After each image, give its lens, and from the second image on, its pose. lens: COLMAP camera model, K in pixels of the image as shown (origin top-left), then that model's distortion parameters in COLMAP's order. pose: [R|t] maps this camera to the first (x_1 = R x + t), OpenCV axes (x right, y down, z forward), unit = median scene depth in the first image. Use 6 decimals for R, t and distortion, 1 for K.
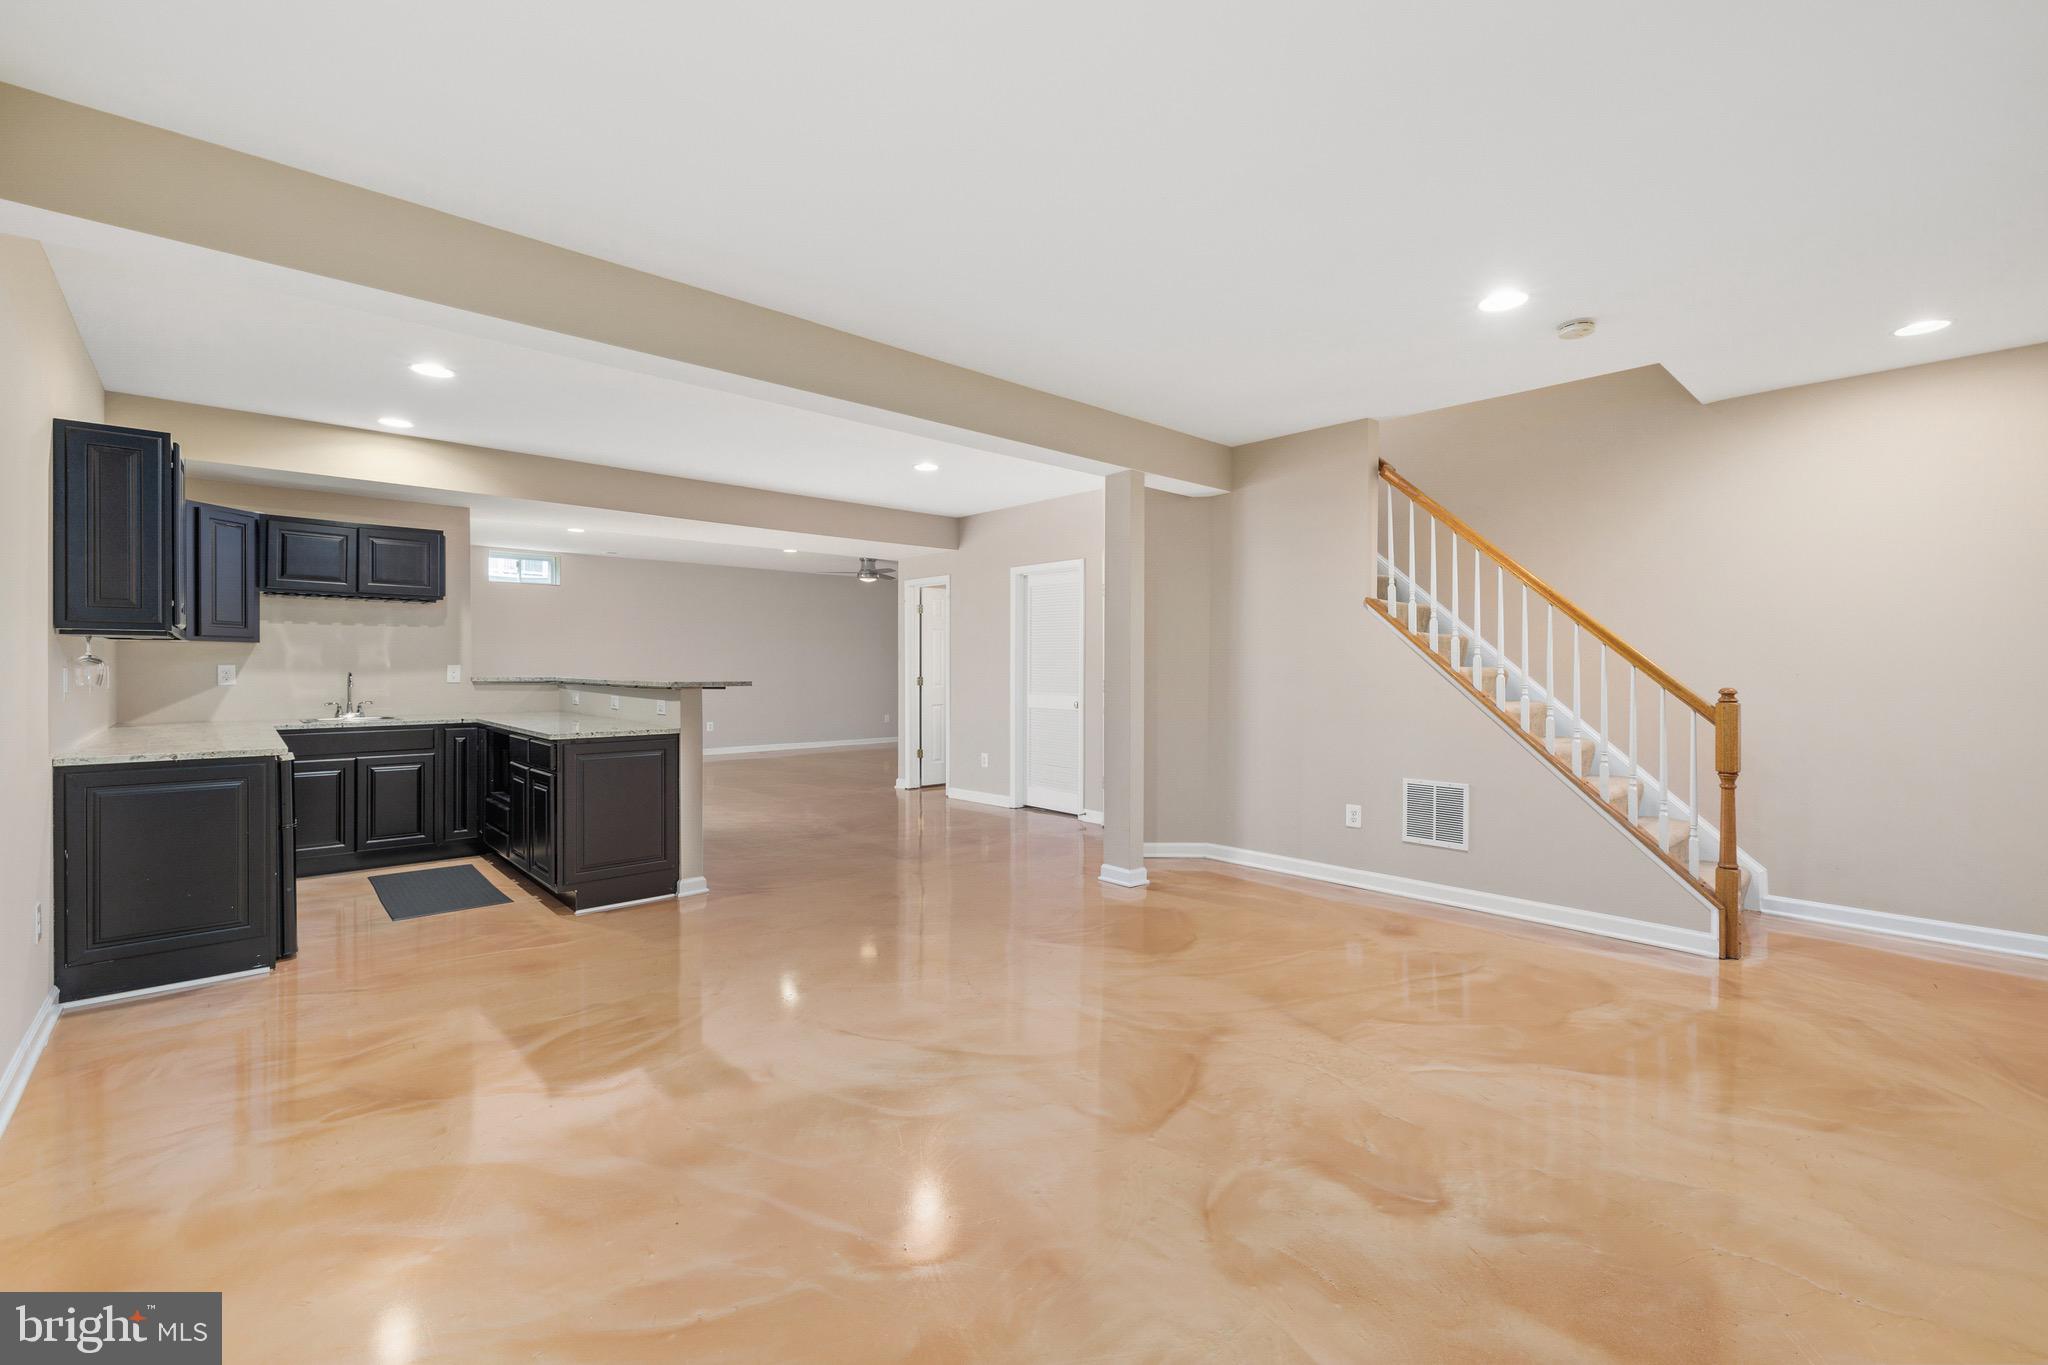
lens RADIAL K [[866.6, 0, 1028.6], [0, 866.6, 670.6], [0, 0, 1]] dist [0.000390, -0.000387]
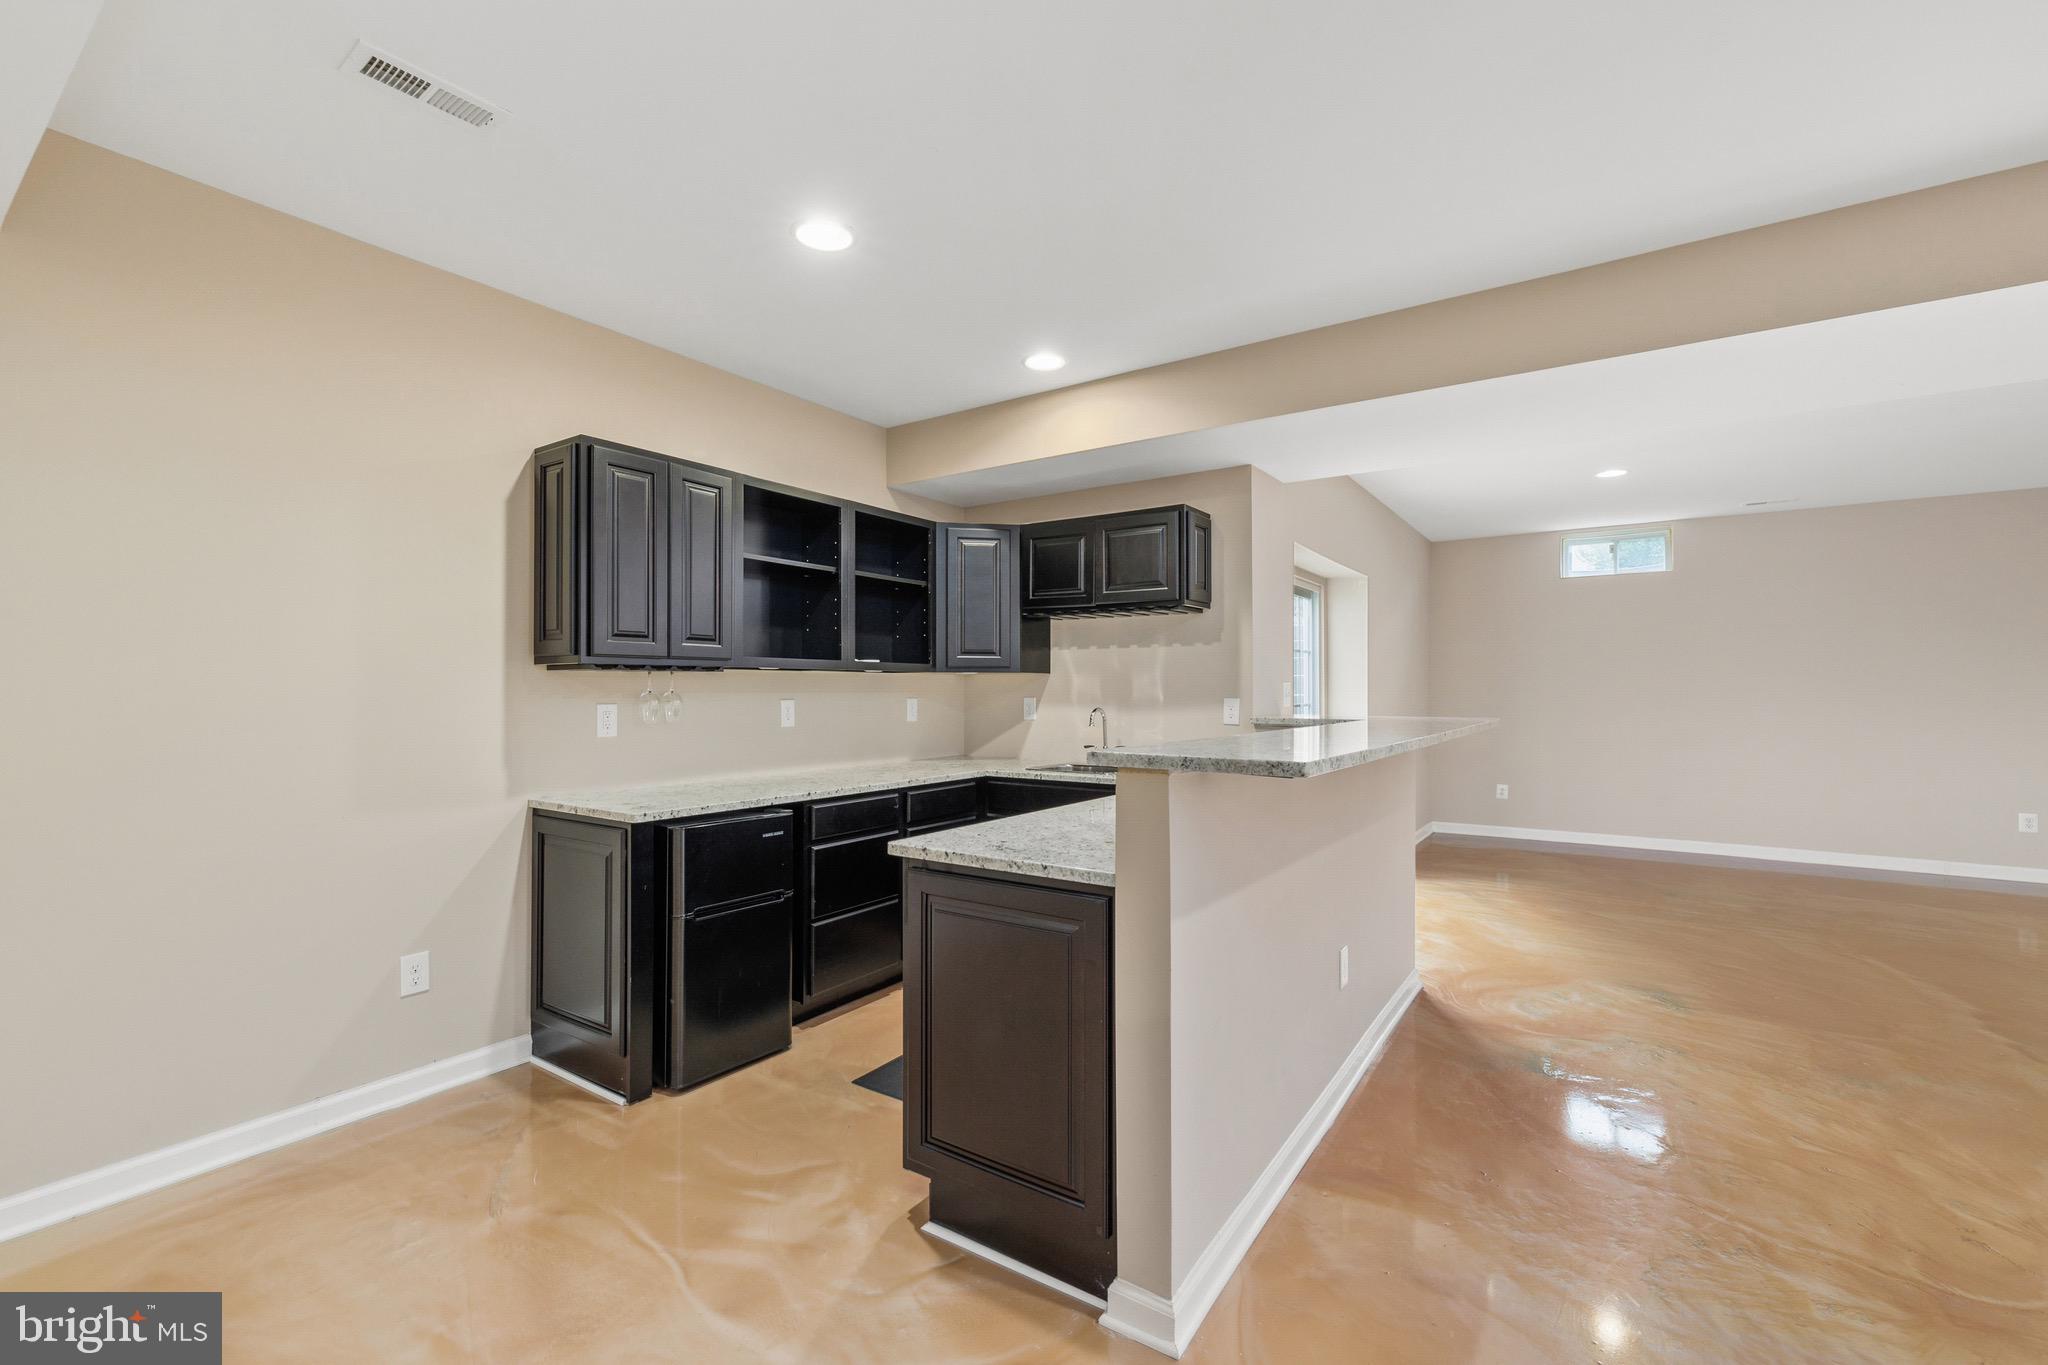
lens RADIAL K [[866.6, 0, 1035.5], [0, 866.6, 686.2], [0, 0, 1]] dist [0.000390, -0.000387]
pose [[0.220578, -0.007031, -0.975344, -0.032692], [-0.004578, 0.999956, -0.008244, -0.010737], [0.975359, 0.006284, 0.220536, 0.765291]]
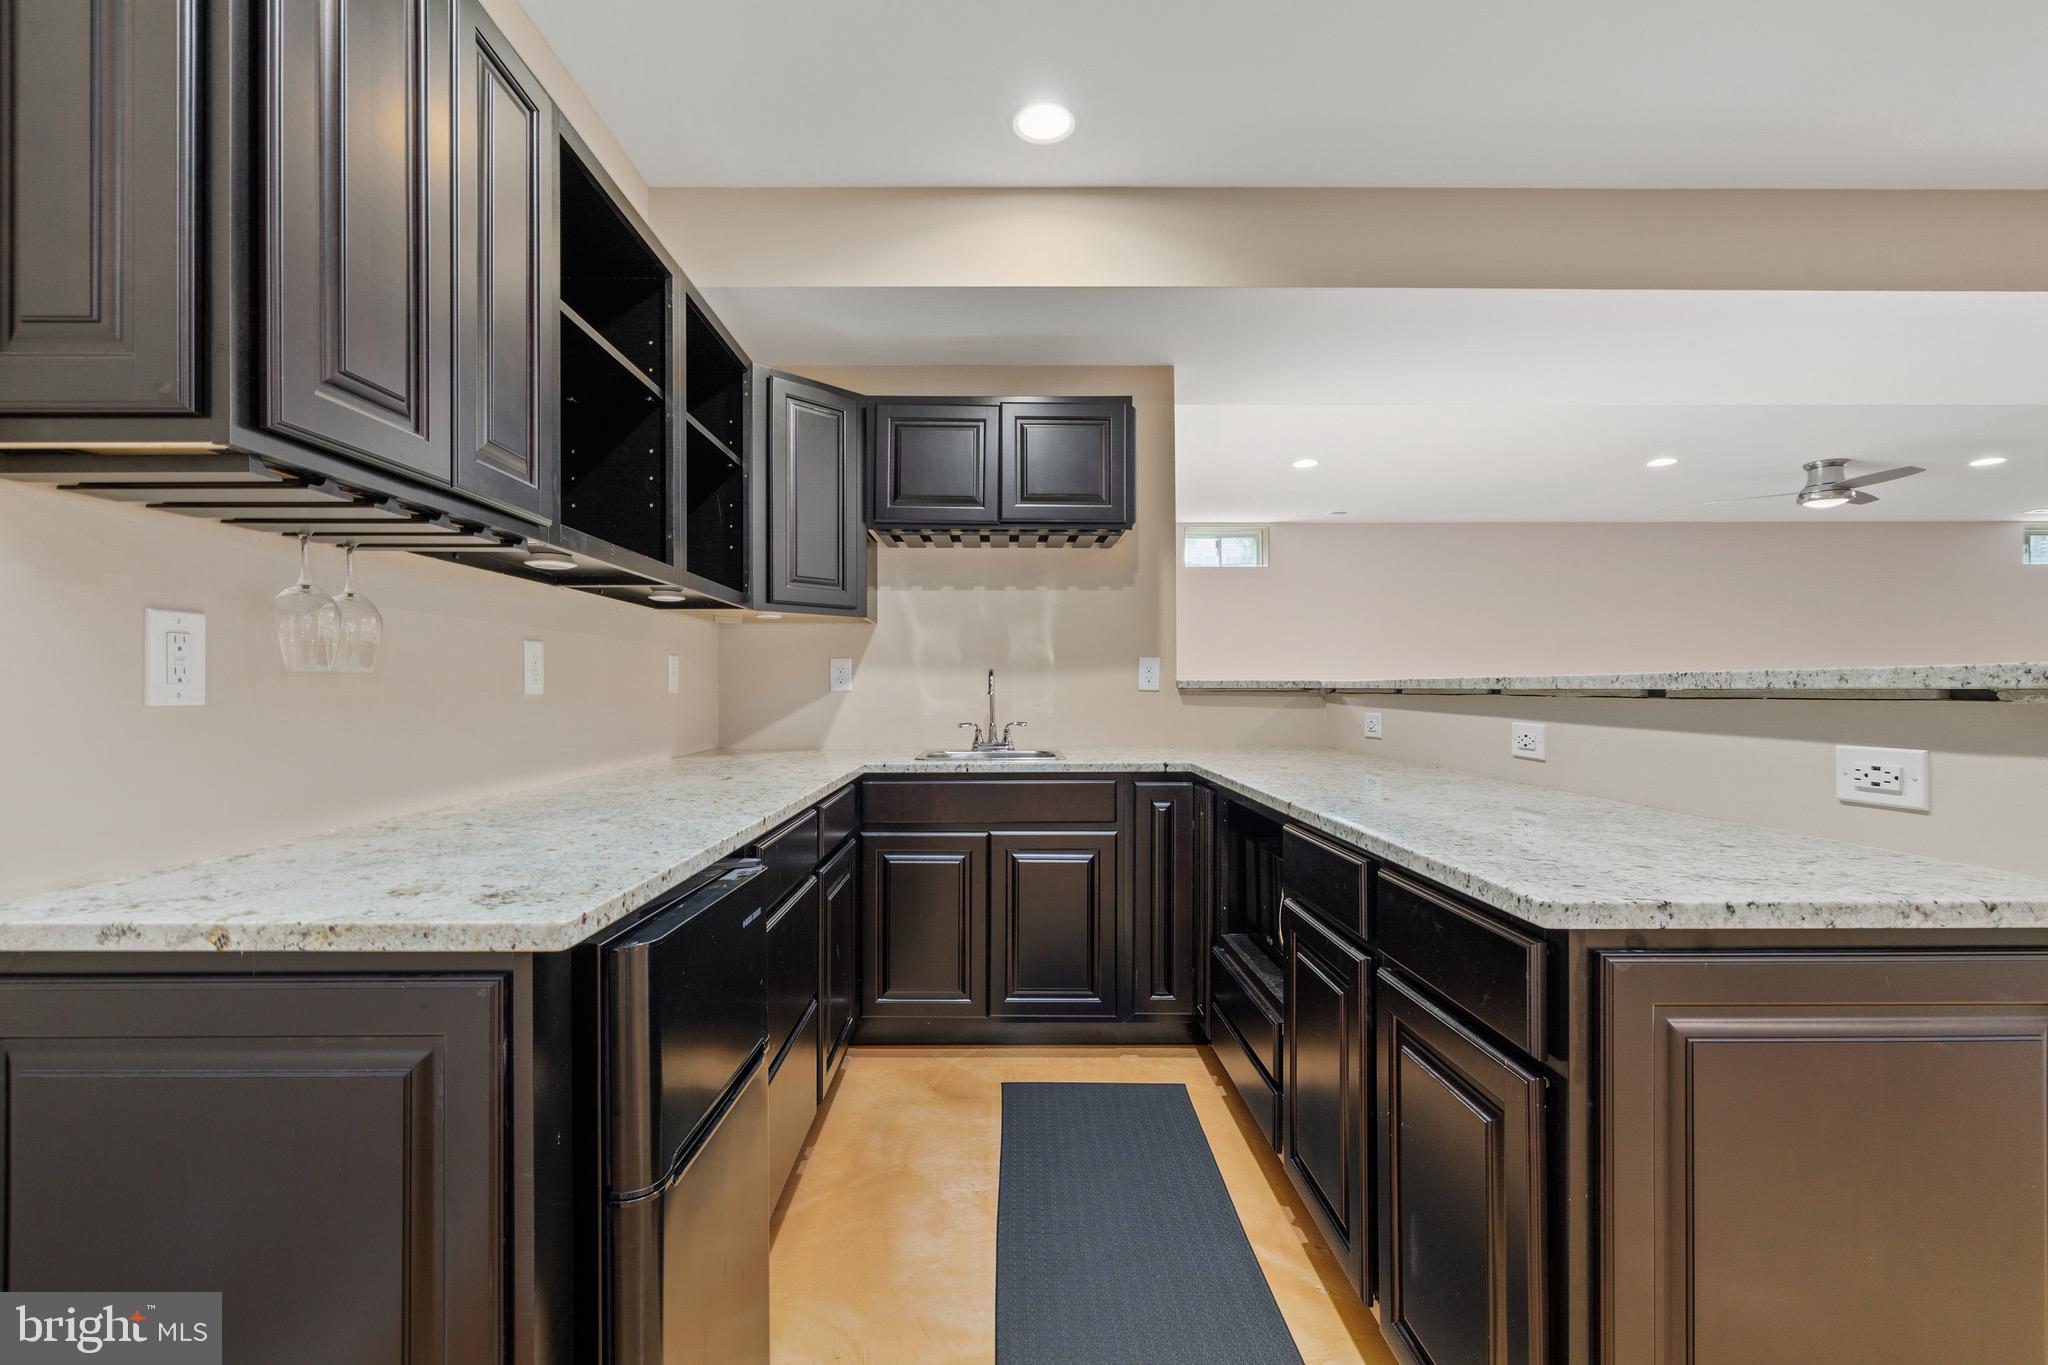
lens RADIAL K [[866.6, 0, 1003.8], [0, 866.6, 690.8], [0, 0, 1]] dist [0.000390, -0.000387]
pose [[0.733477, -0.002469, -0.679710, -0.396285], [0.000262, 0.999994, -0.003350, 0.017475], [0.679714, 0.002279, 0.733474, 0.592682]]
